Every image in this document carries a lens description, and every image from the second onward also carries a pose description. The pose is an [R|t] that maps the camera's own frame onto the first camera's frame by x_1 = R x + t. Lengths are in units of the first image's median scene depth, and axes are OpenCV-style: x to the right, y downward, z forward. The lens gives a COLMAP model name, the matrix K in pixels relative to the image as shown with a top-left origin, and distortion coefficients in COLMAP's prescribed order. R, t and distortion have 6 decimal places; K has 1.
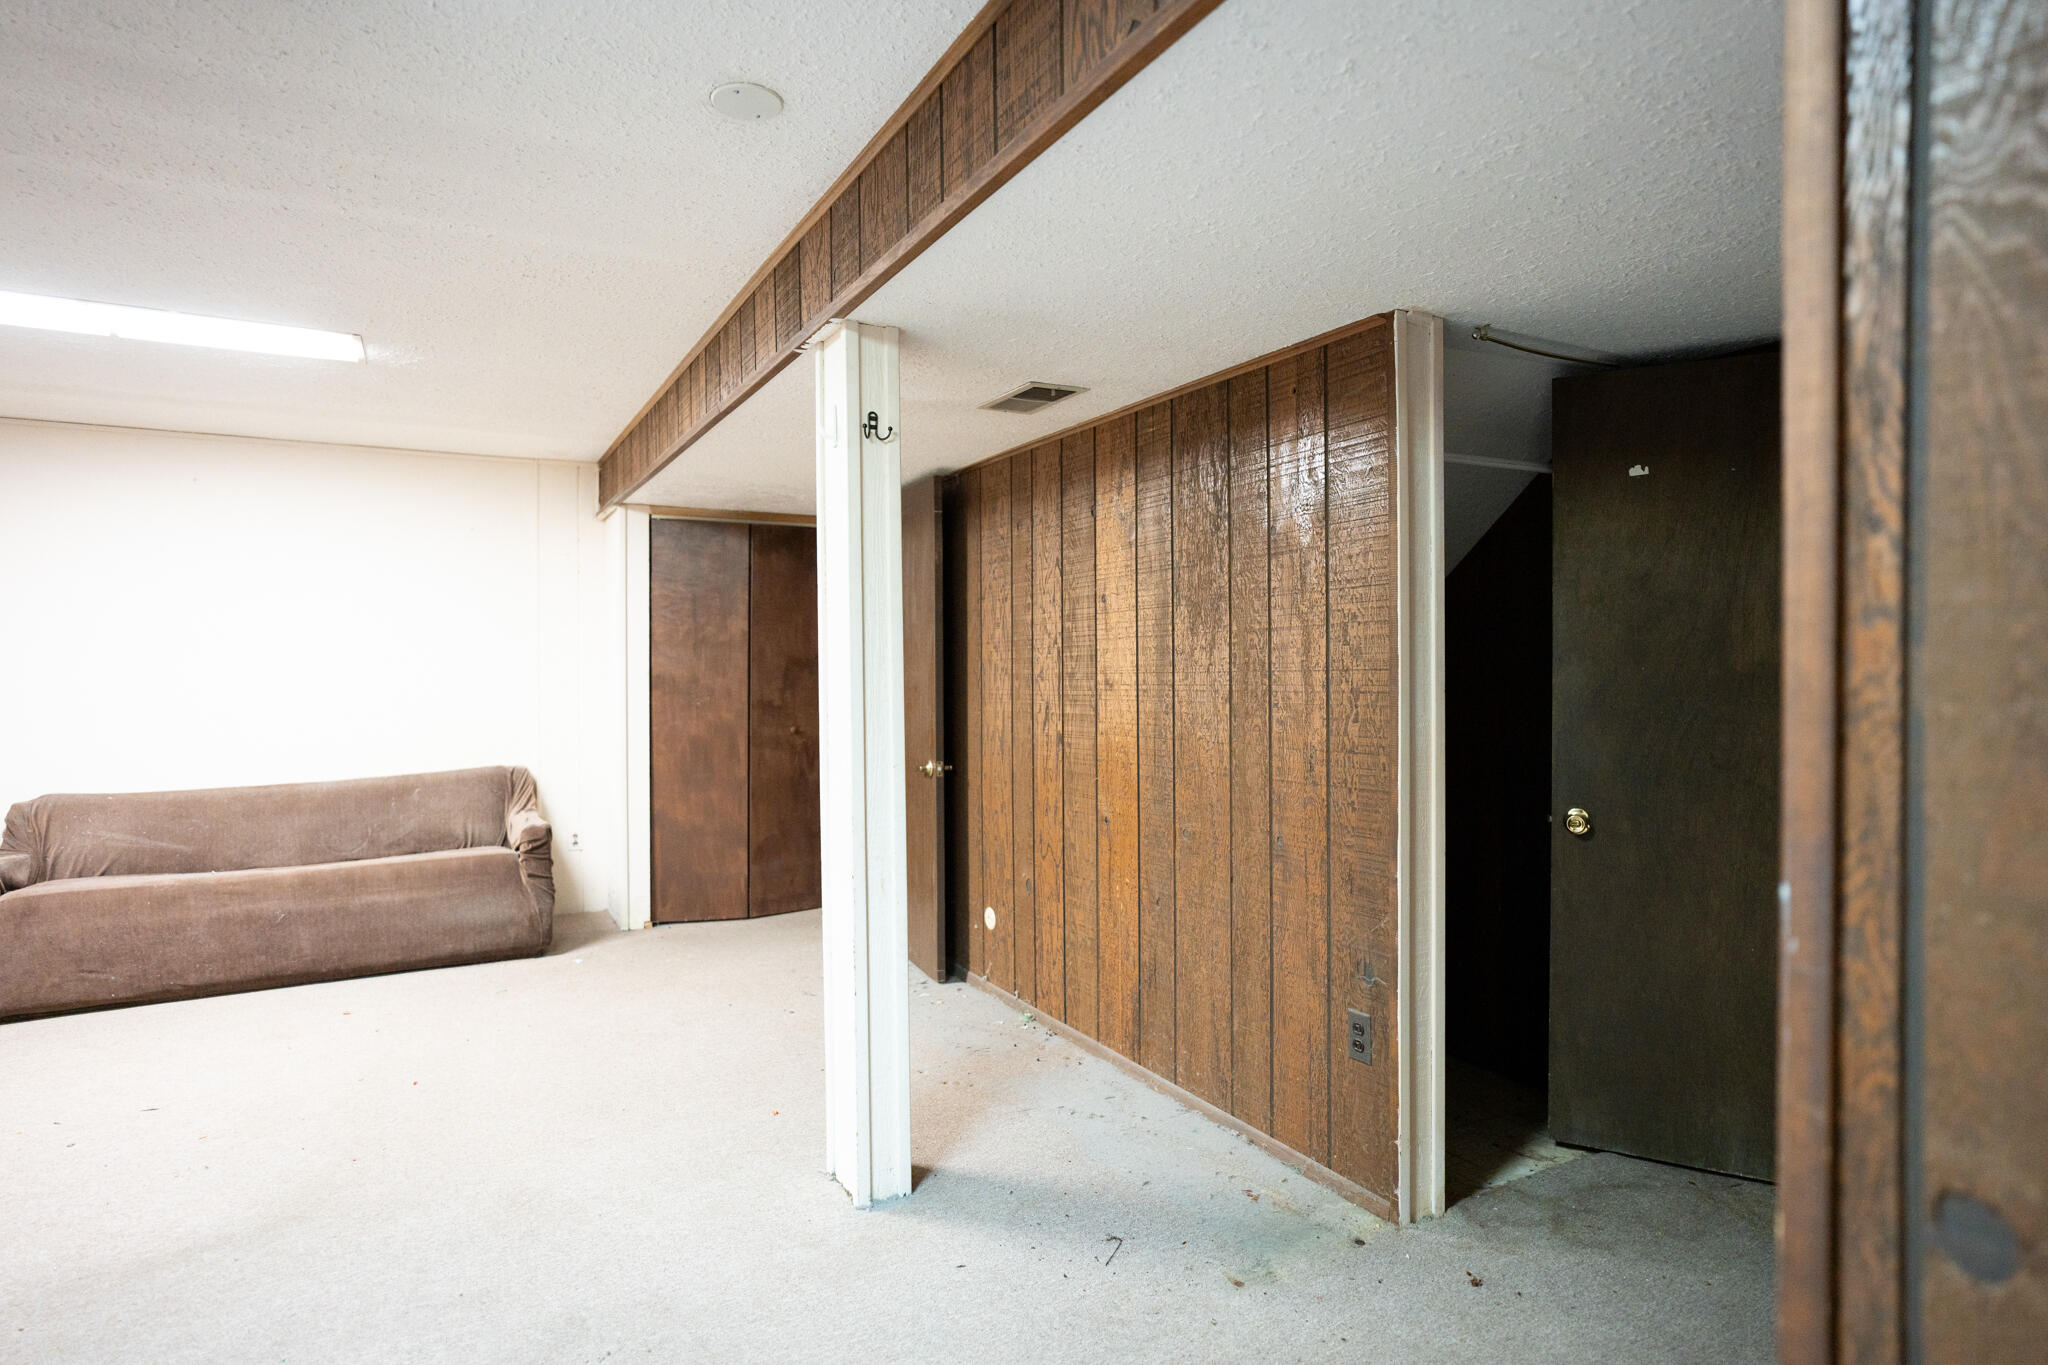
lens RADIAL K [[1117.7, 0, 1024.0], [0, 1117.7, 682.5], [0, 0, 1]] dist [-0.047134, 0.036343]
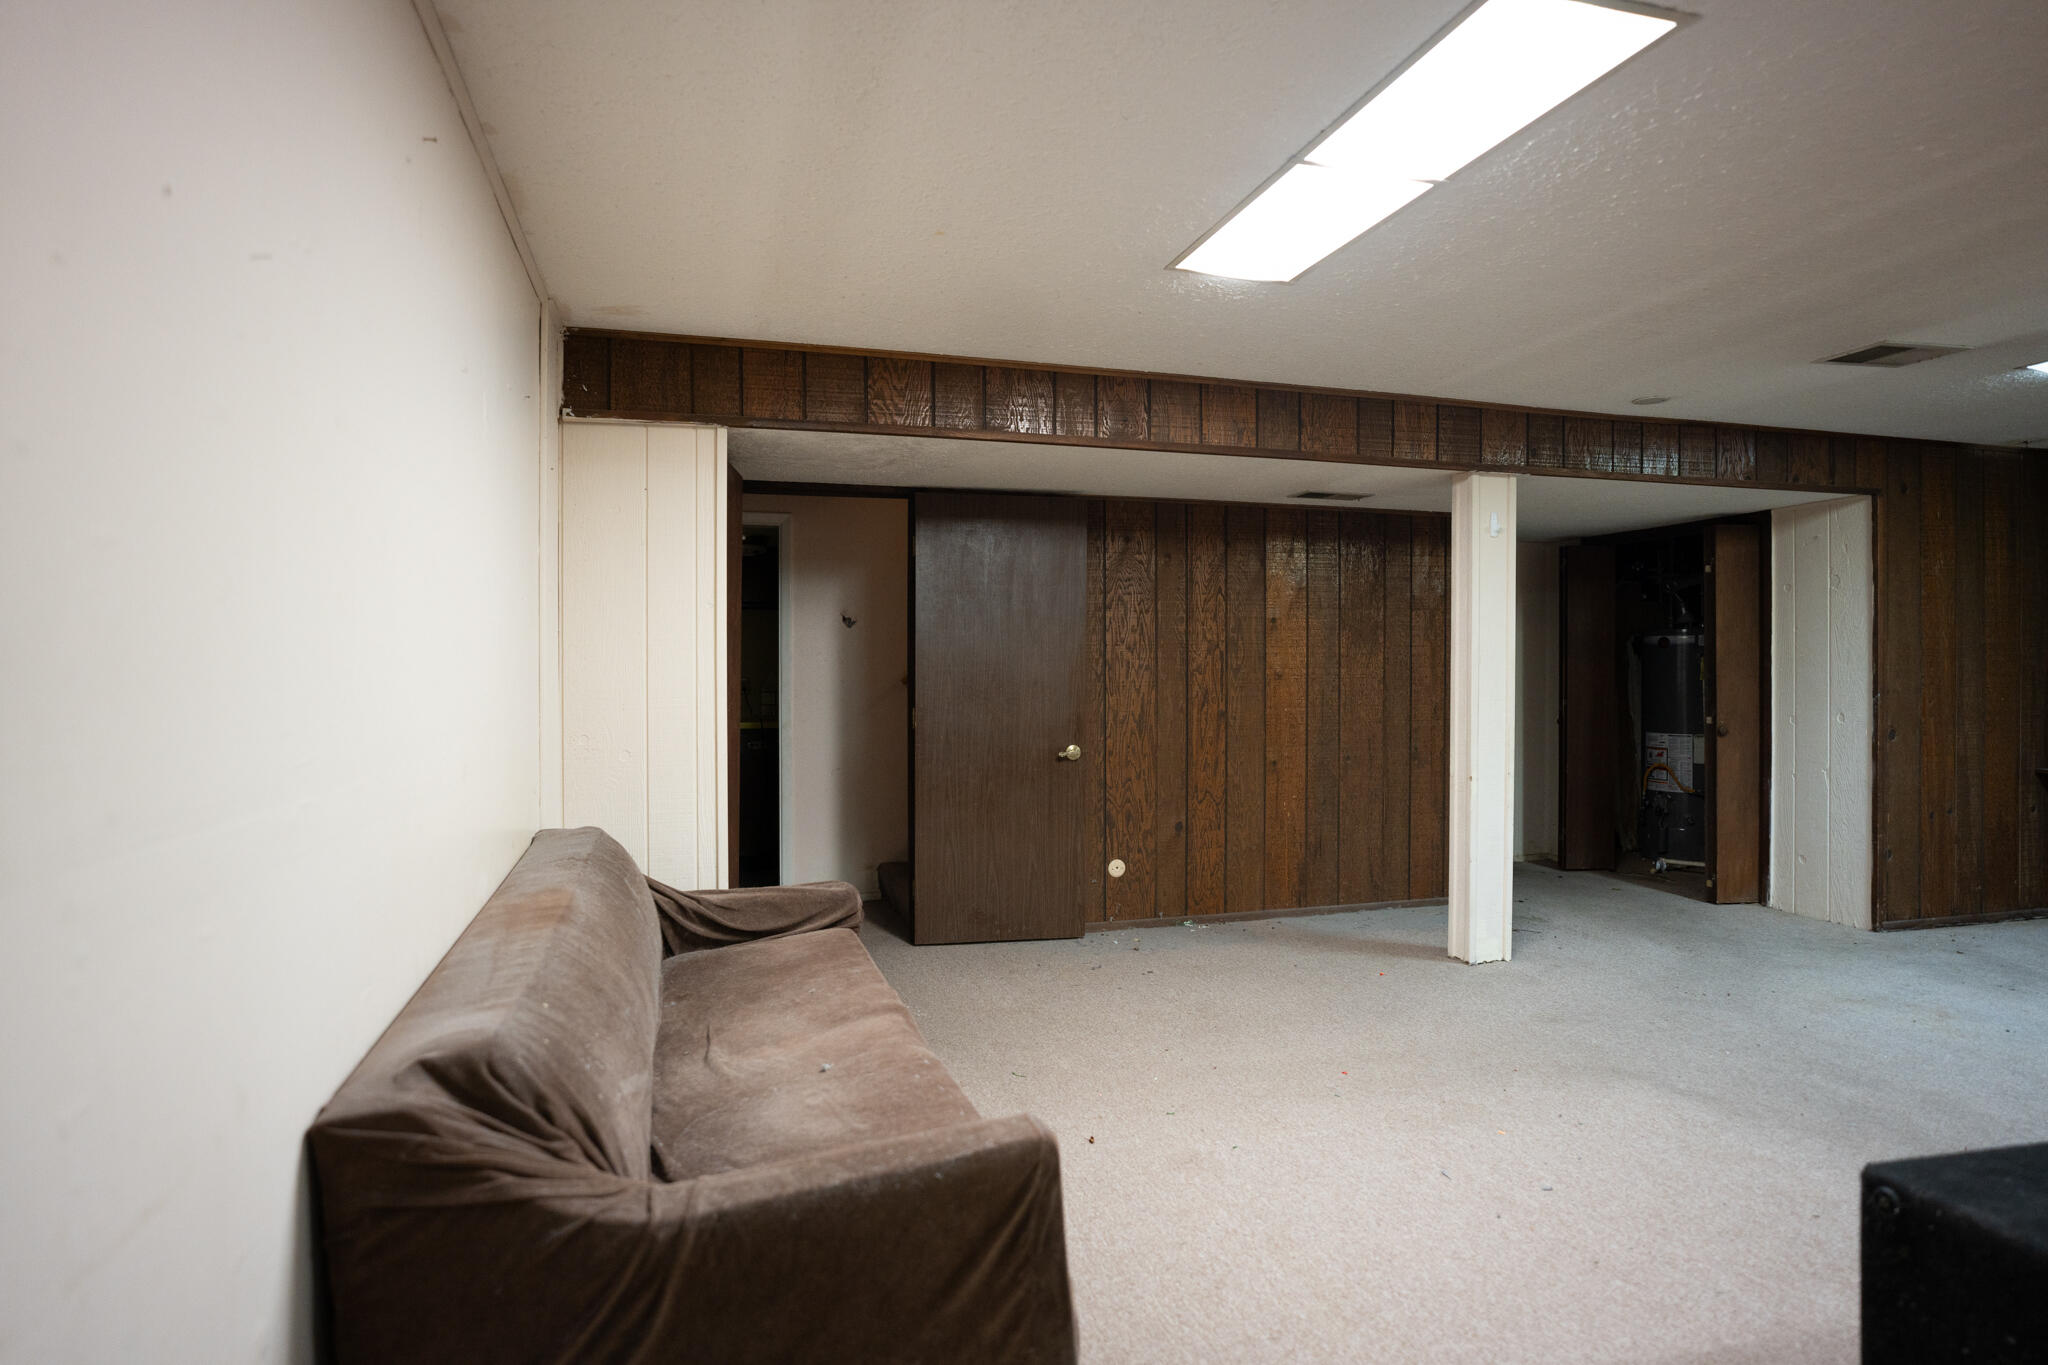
lens RADIAL K [[1117.7, 0, 1024.0], [0, 1117.7, 682.5], [0, 0, 1]] dist [-0.047134, 0.036343]
pose [[0.205478, -0.008020, 0.978629, -1.576051], [0.014472, 0.999882, 0.005155, -0.001697], [-0.978555, 0.013104, 0.205570, 1.059919]]
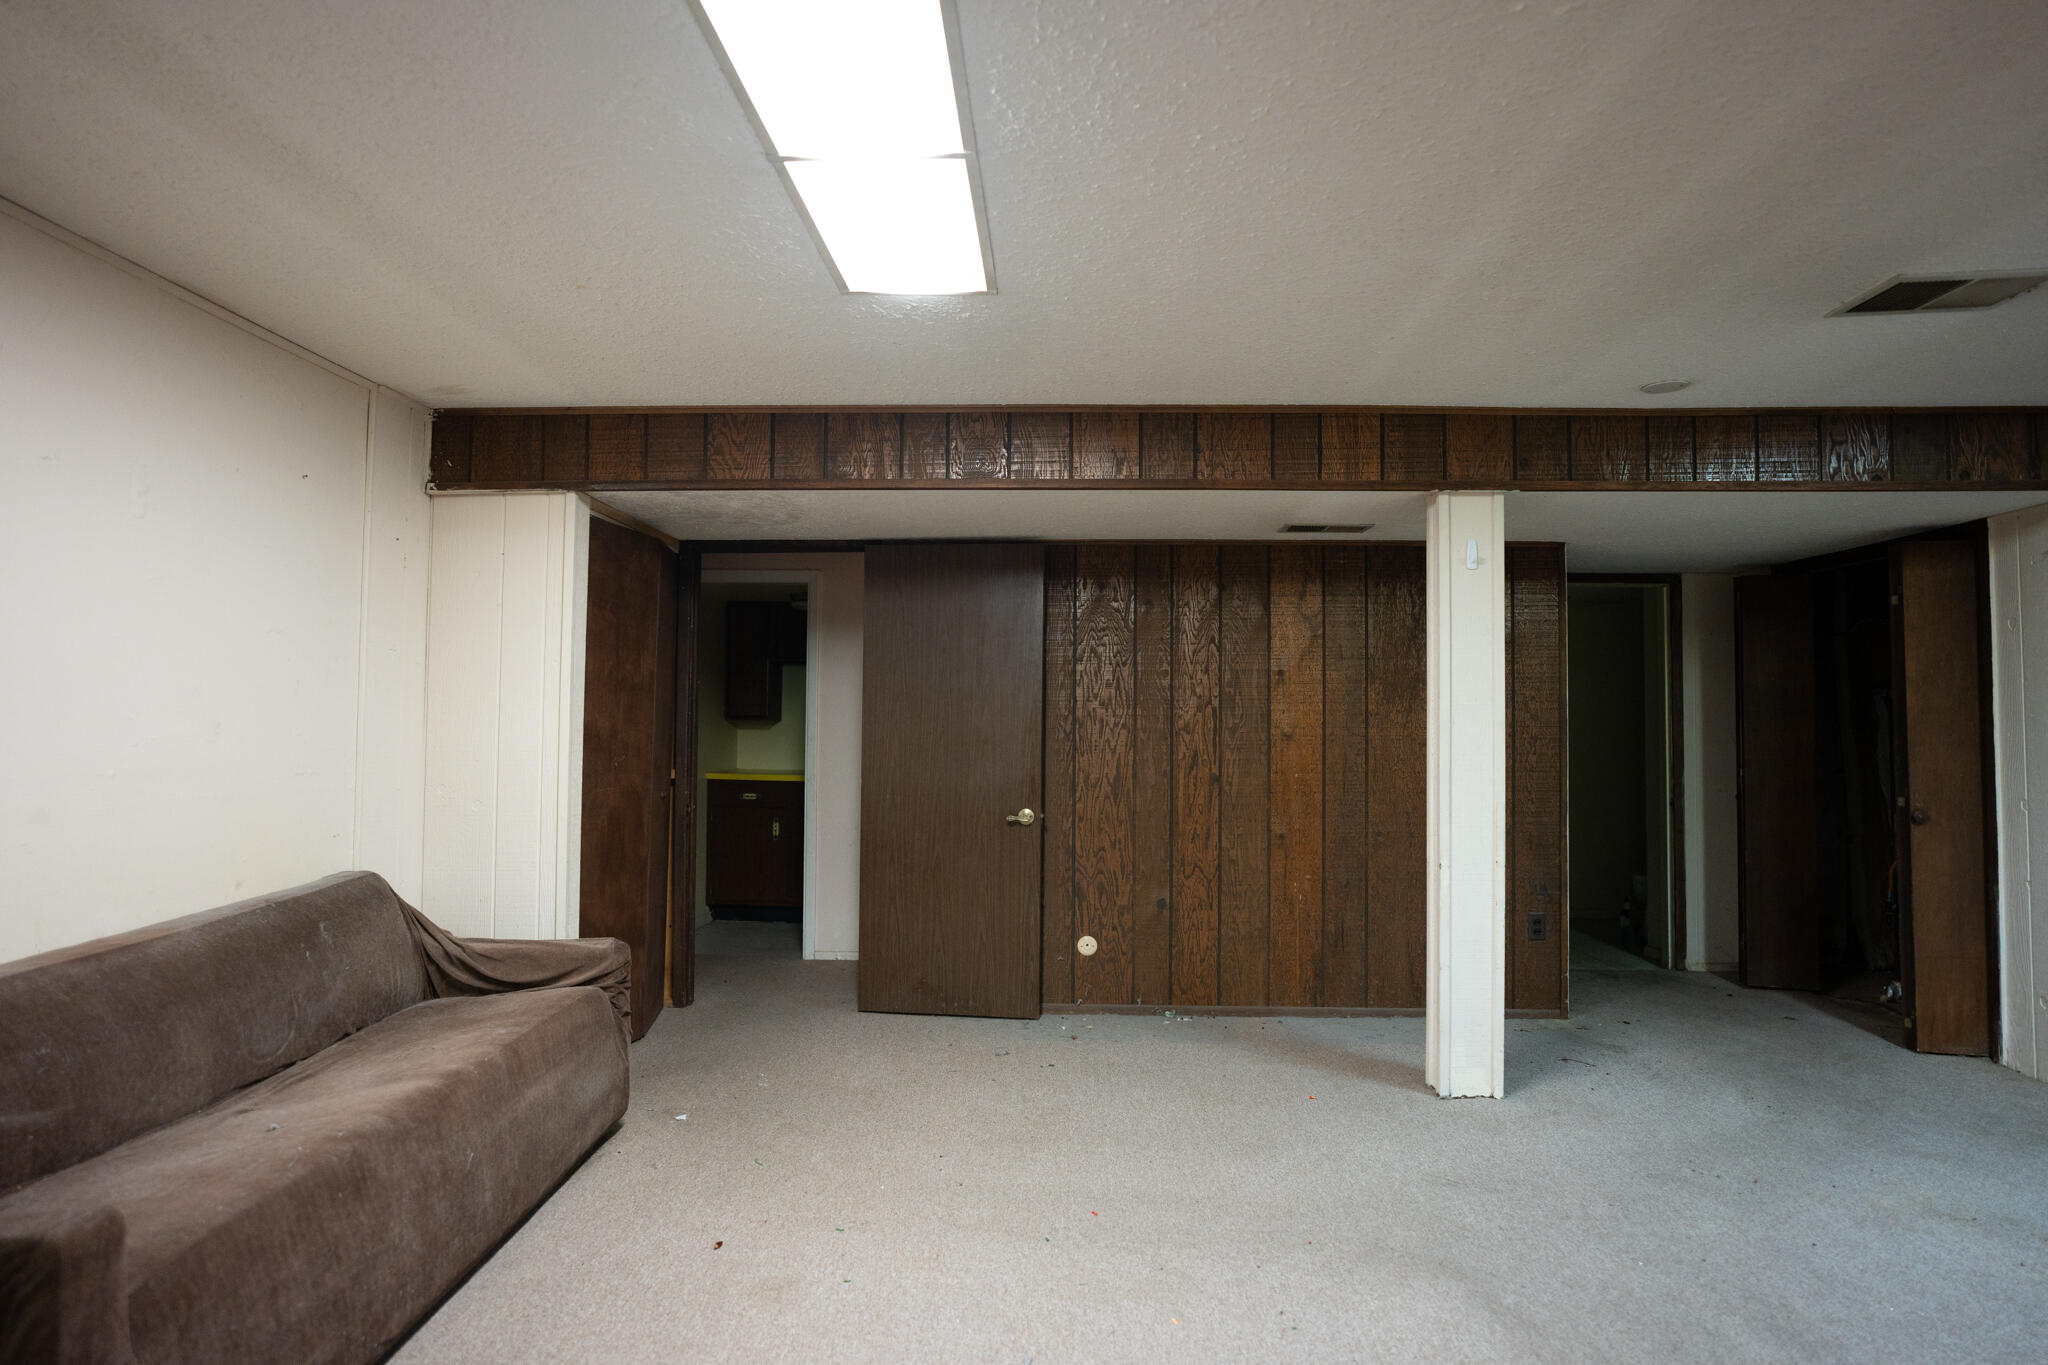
lens RADIAL K [[1117.7, 0, 1024.0], [0, 1117.7, 682.5], [0, 0, 1]] dist [-0.047134, 0.036343]
pose [[0.505358, 0.037983, 0.862073, -1.305821], [0.003536, 0.998931, -0.046086, -0.001934], [-0.862902, 0.026338, 0.504684, 0.604852]]
